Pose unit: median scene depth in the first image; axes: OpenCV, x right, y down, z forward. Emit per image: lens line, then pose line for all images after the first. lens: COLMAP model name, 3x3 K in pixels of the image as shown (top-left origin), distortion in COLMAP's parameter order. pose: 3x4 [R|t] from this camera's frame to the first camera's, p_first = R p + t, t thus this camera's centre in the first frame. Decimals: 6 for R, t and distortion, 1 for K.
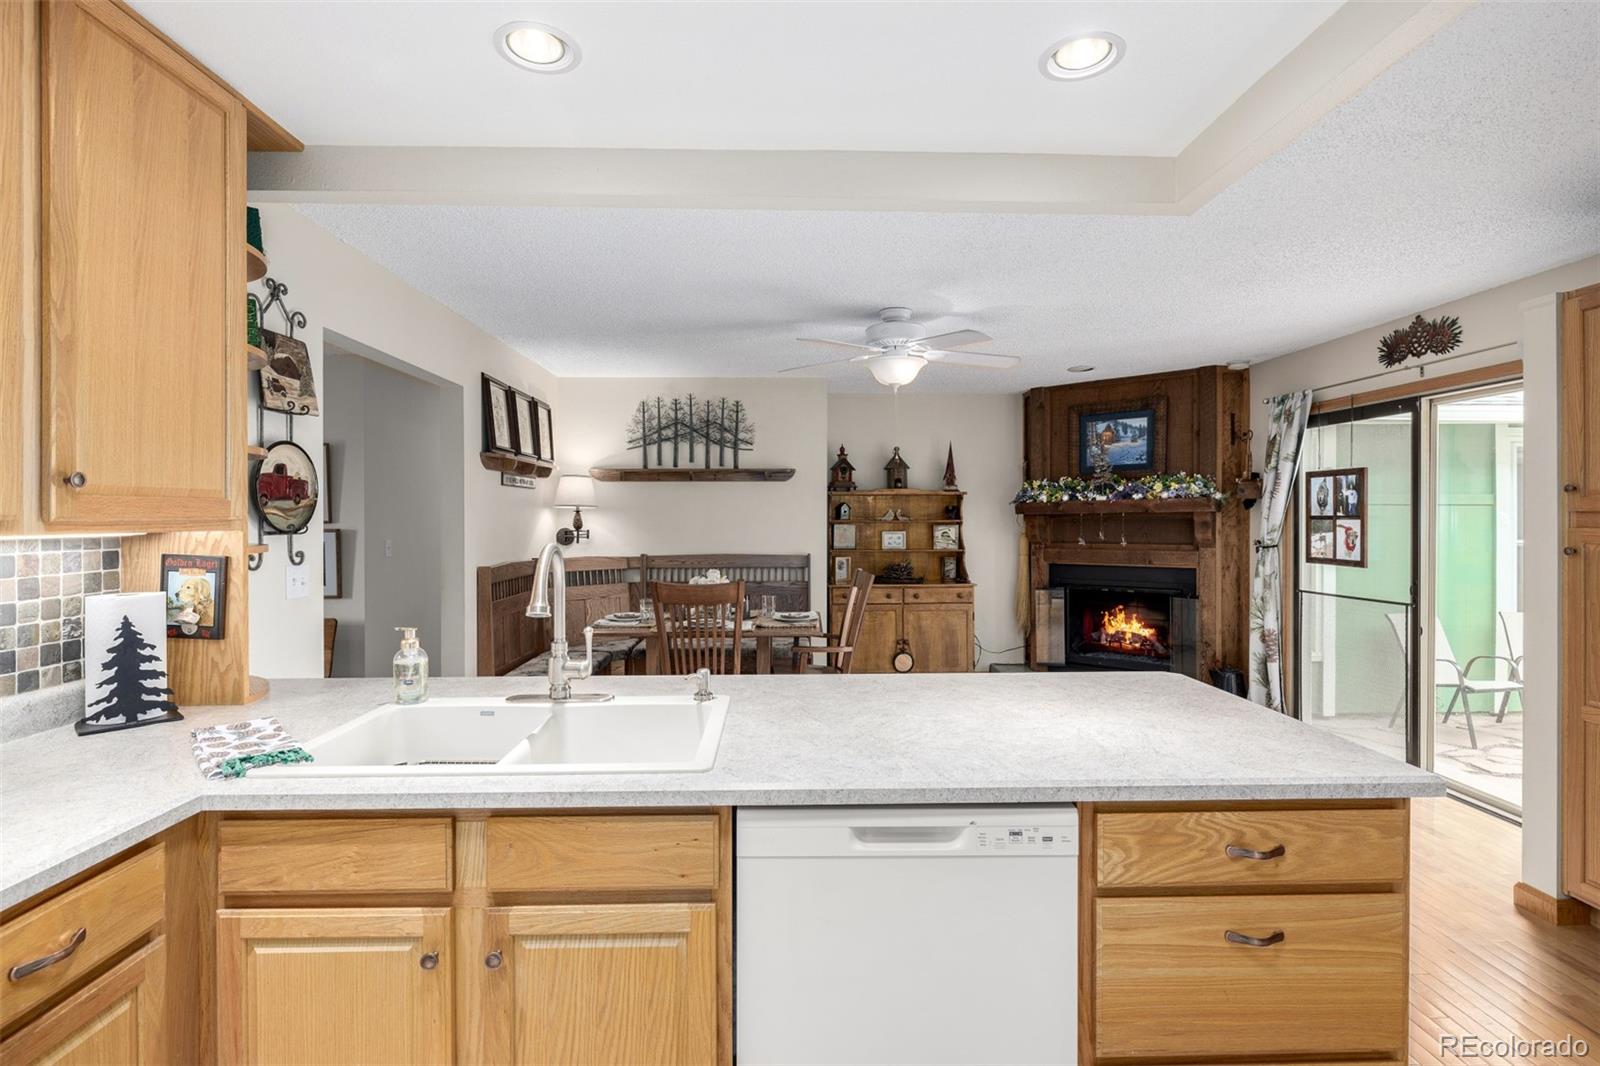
lens RADIAL K [[744.4, 0, 801.1], [0, 744.4, 518.6], [0, 0, 1]] dist [-0.003580, -0.000175]
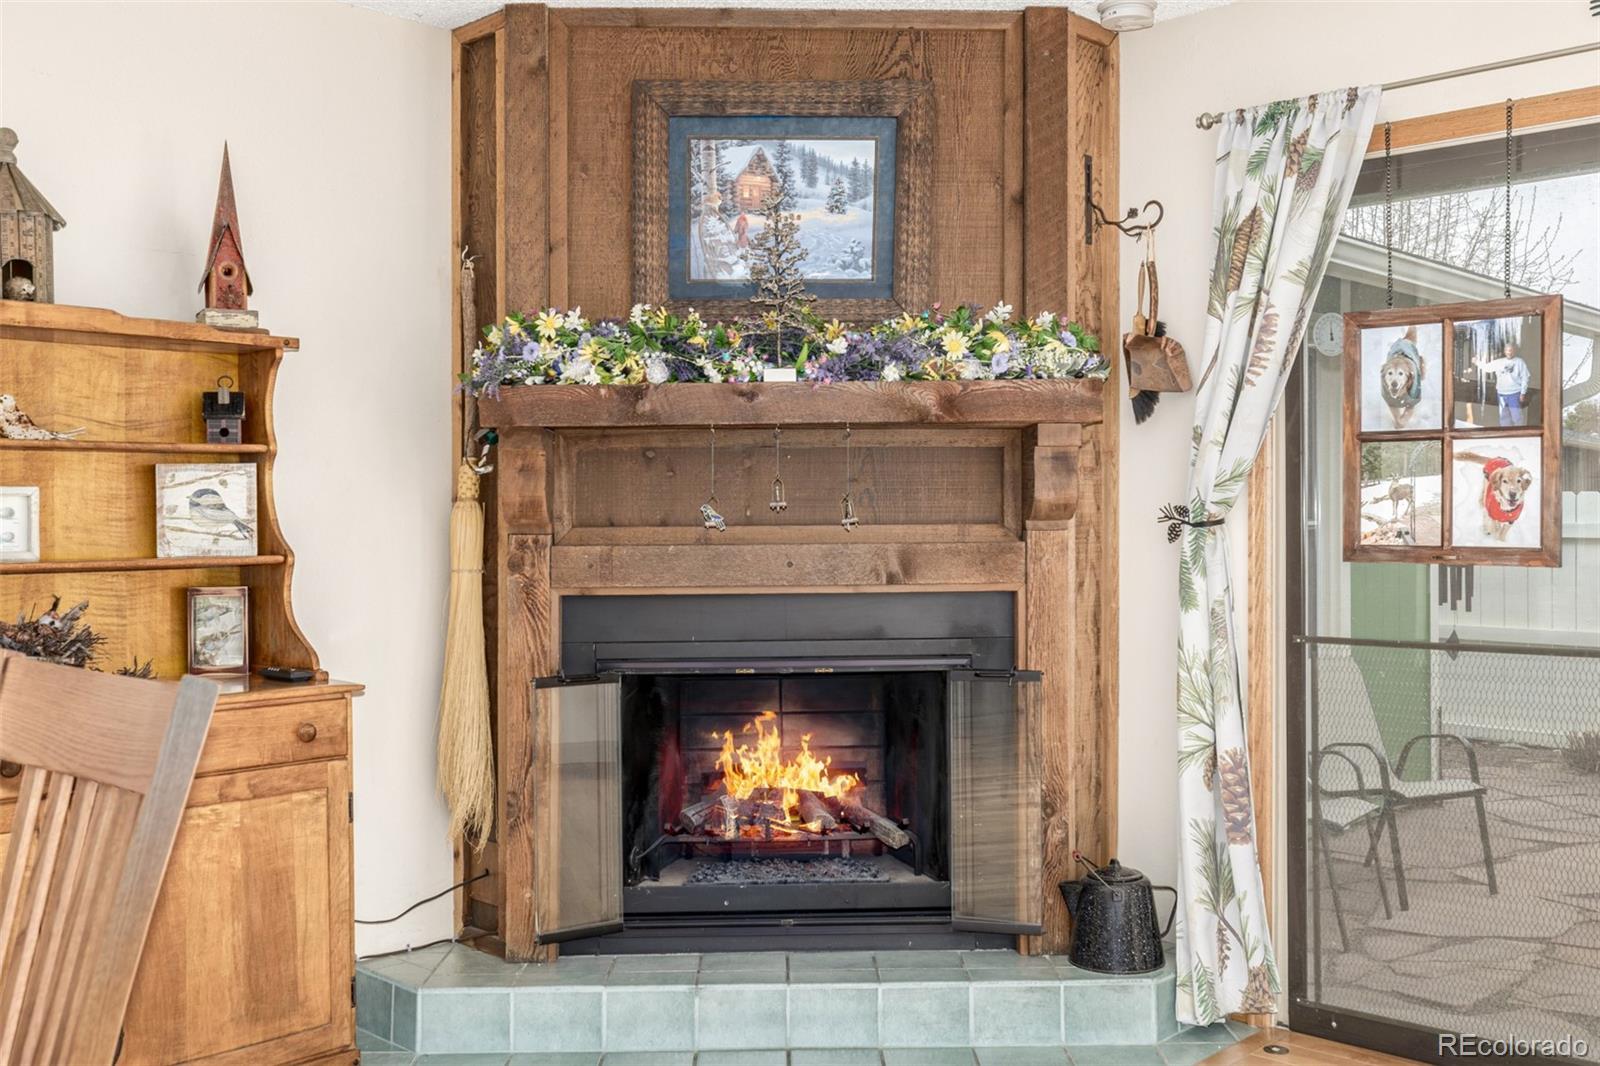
lens RADIAL K [[1515.0, 0, 840.7], [0, 1515.0, 524.7], [0, 0, 1]] dist [0.008308, -0.005503]
pose [[0.715272, -0.007443, 0.698806, -0.018847], [0.000624, 0.999950, 0.010012, 0.028017], [-0.698846, -0.006726, 0.715241, 0.526247]]
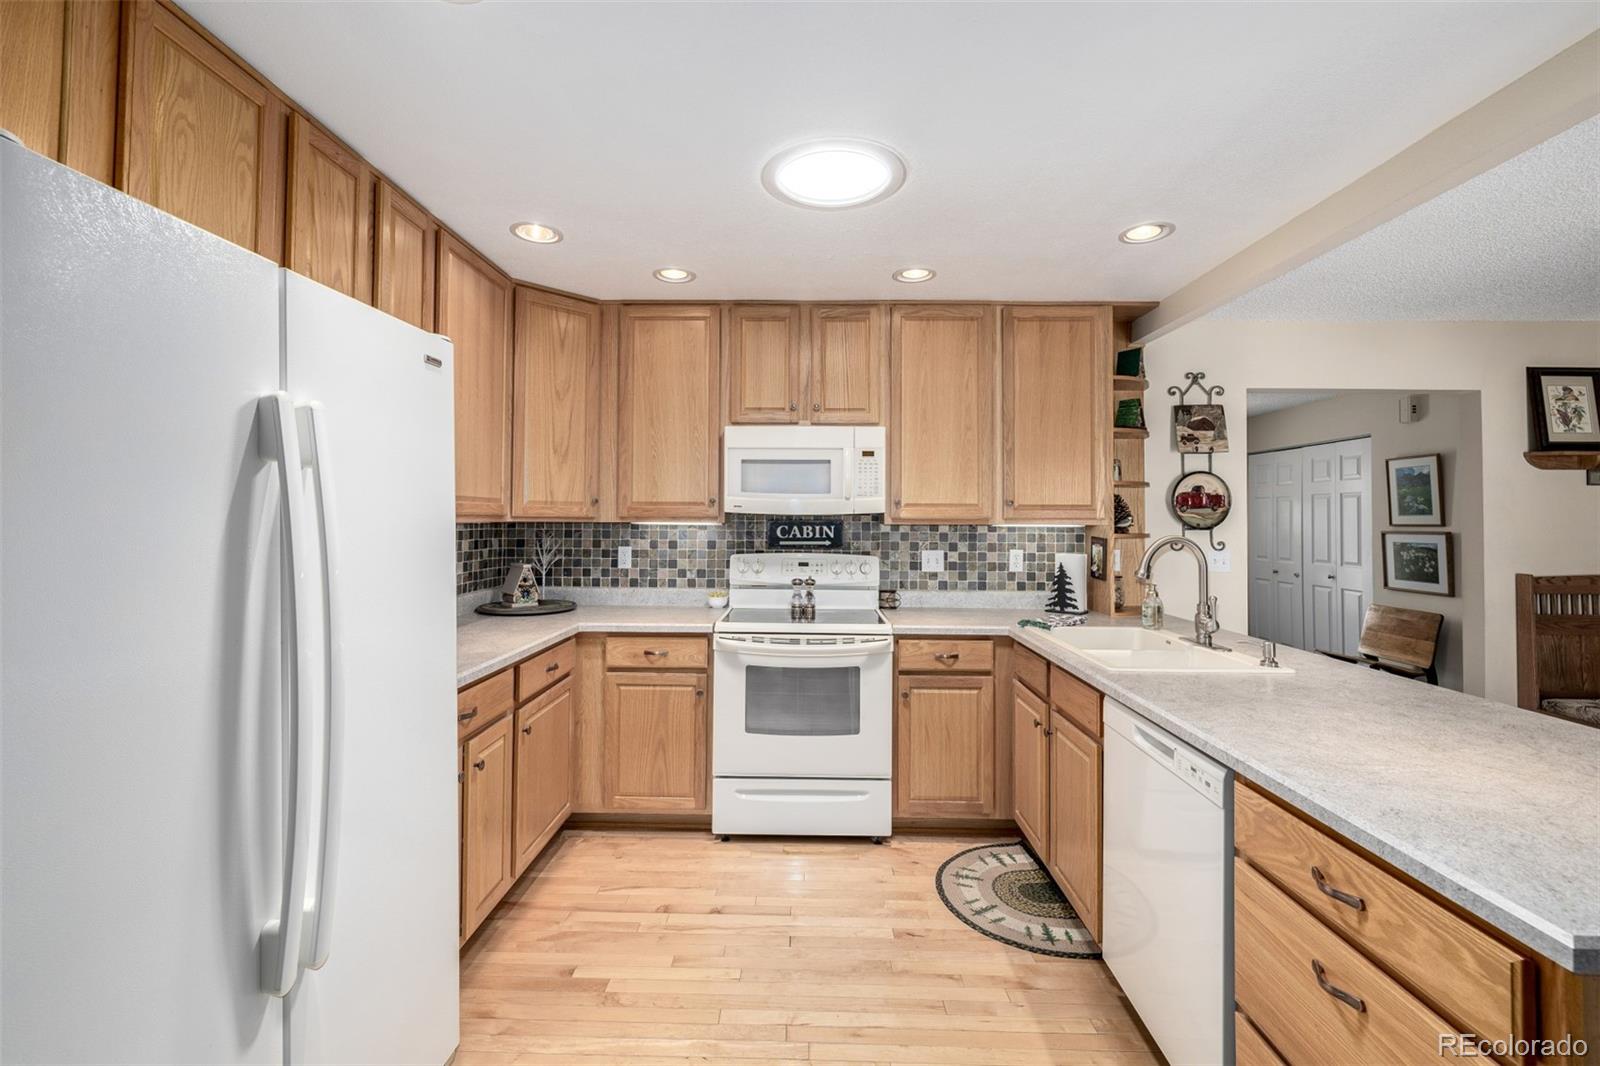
lens RADIAL K [[683.0, 0, 797.6], [0, 683.0, 500.2], [0, 0, 1]] dist [-0.000909, -0.000121]
pose [[-0.047717, -0.025889, -0.998525, 0.349192], [-0.008804, 0.999636, -0.025497, 0.001091], [0.998822, 0.007574, -0.047928, 0.090770]]
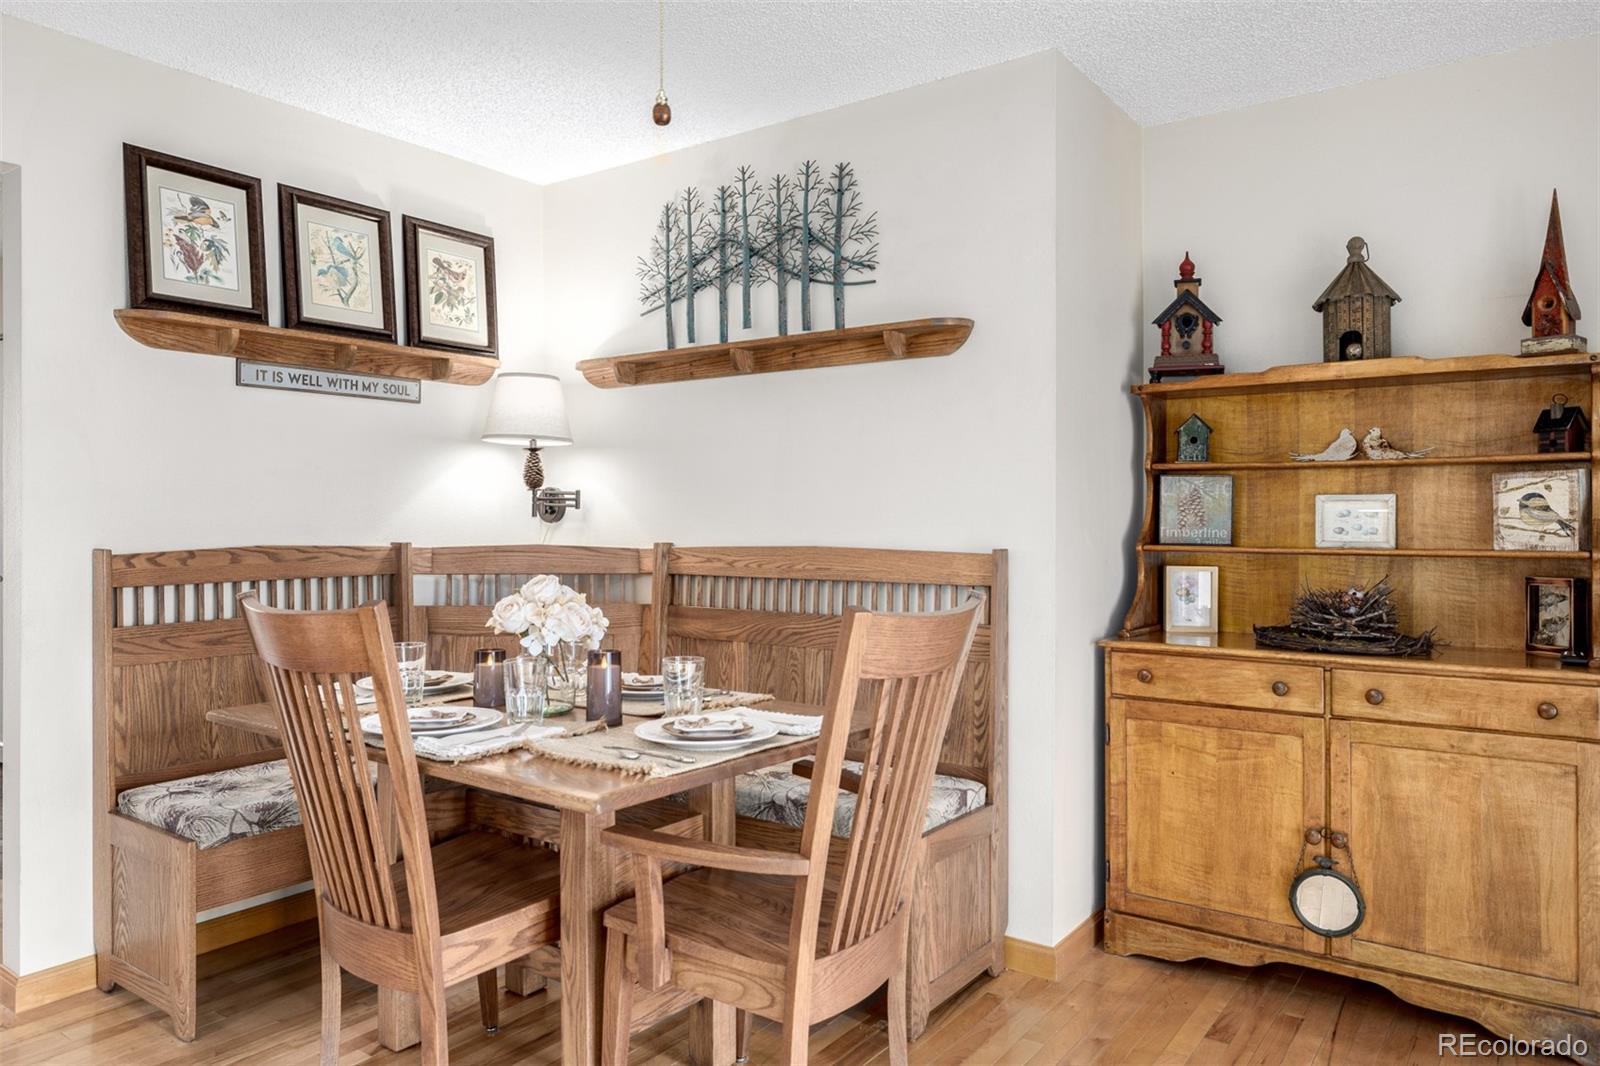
lens RADIAL K [[1074.0, 0, 800.2], [0, 1074.0, 524.9], [0, 0, 1]] dist [-0.004999, -0.002788]
pose [[0.796285, 0.005832, -0.604894, 0.247269], [-0.001956, 0.999973, 0.007067, 0.031595], [0.604919, -0.004444, 0.796275, 0.529688]]
